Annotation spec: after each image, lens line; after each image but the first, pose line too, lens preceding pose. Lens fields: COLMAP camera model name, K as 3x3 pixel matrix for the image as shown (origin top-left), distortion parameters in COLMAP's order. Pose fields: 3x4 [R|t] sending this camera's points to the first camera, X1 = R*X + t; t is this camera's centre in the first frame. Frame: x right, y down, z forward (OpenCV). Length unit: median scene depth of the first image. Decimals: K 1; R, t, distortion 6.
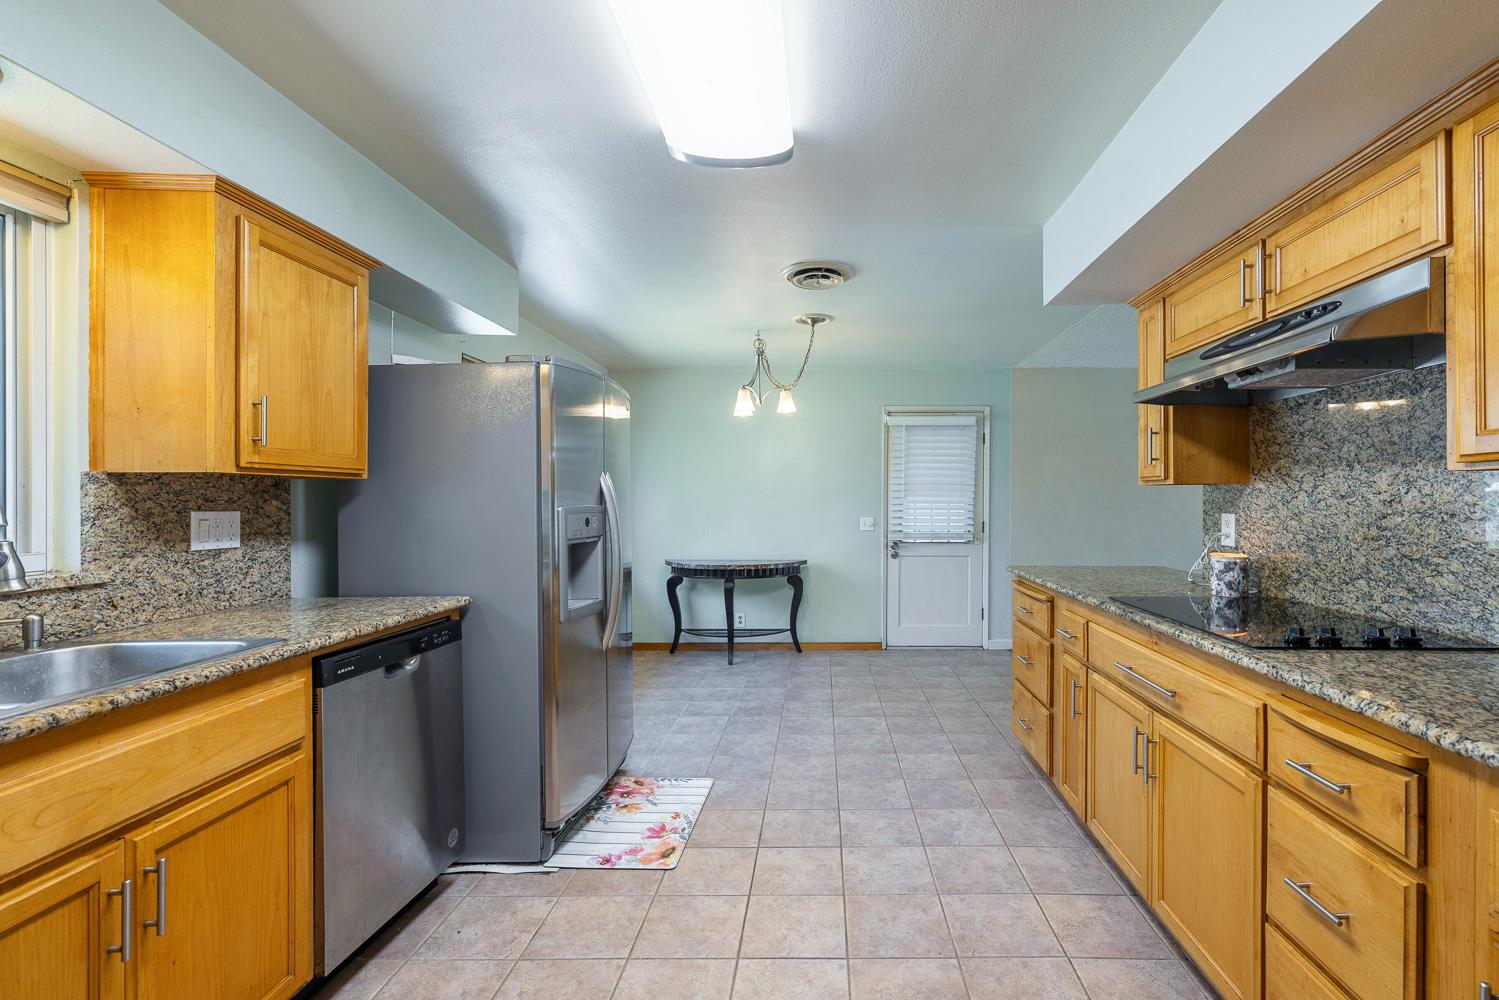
lens RADIAL K [[669.9, 0, 809.2], [0, 669.9, 487.9], [0, 0, 1]] dist [-0.003948, 0.000939]
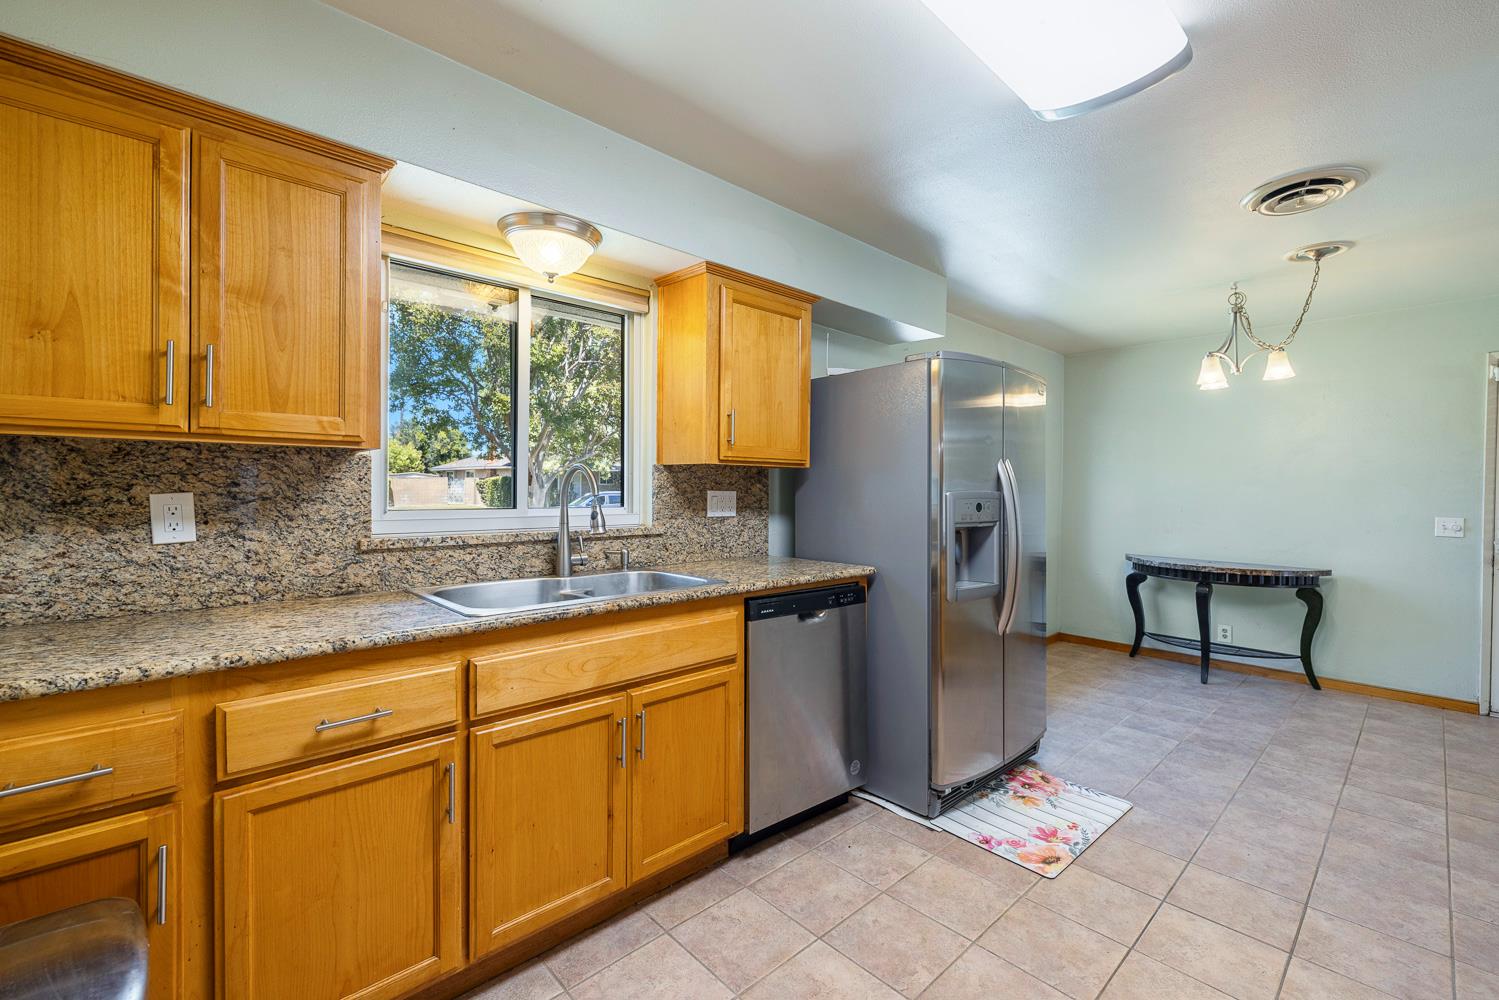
lens RADIAL K [[629.2, 0, 762.1], [0, 629.2, 482.2], [0, 0, 1]] dist [0.002564, -0.001249]
pose [[0.695917, 0.004653, -0.718107, 0.140100], [0.000254, 0.999977, 0.006726, 0.006207], [0.718122, -0.004863, 0.695900, 0.091407]]
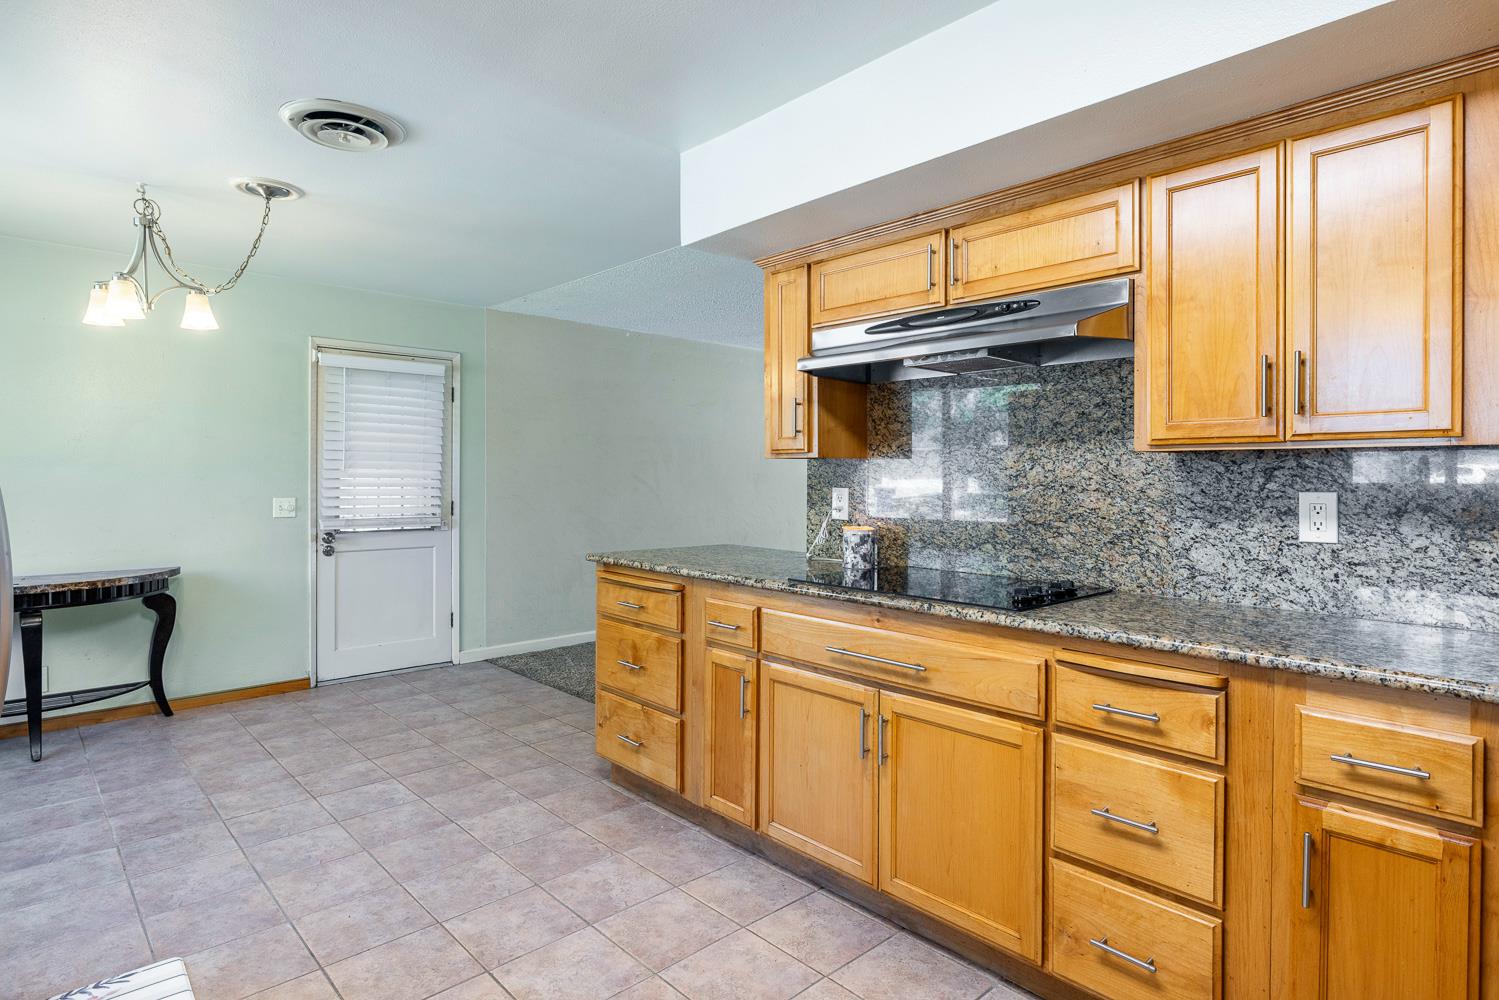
lens RADIAL K [[805.8, 0, 728.8], [0, 805.8, 473.7], [0, 0, 1]] dist [0.000721, -0.001884]
pose [[0.726552, 0.005543, 0.687089, -0.348417], [-0.017306, 0.999798, 0.010235, 0.007699], [-0.686893, -0.019328, 0.726501, 0.231559]]
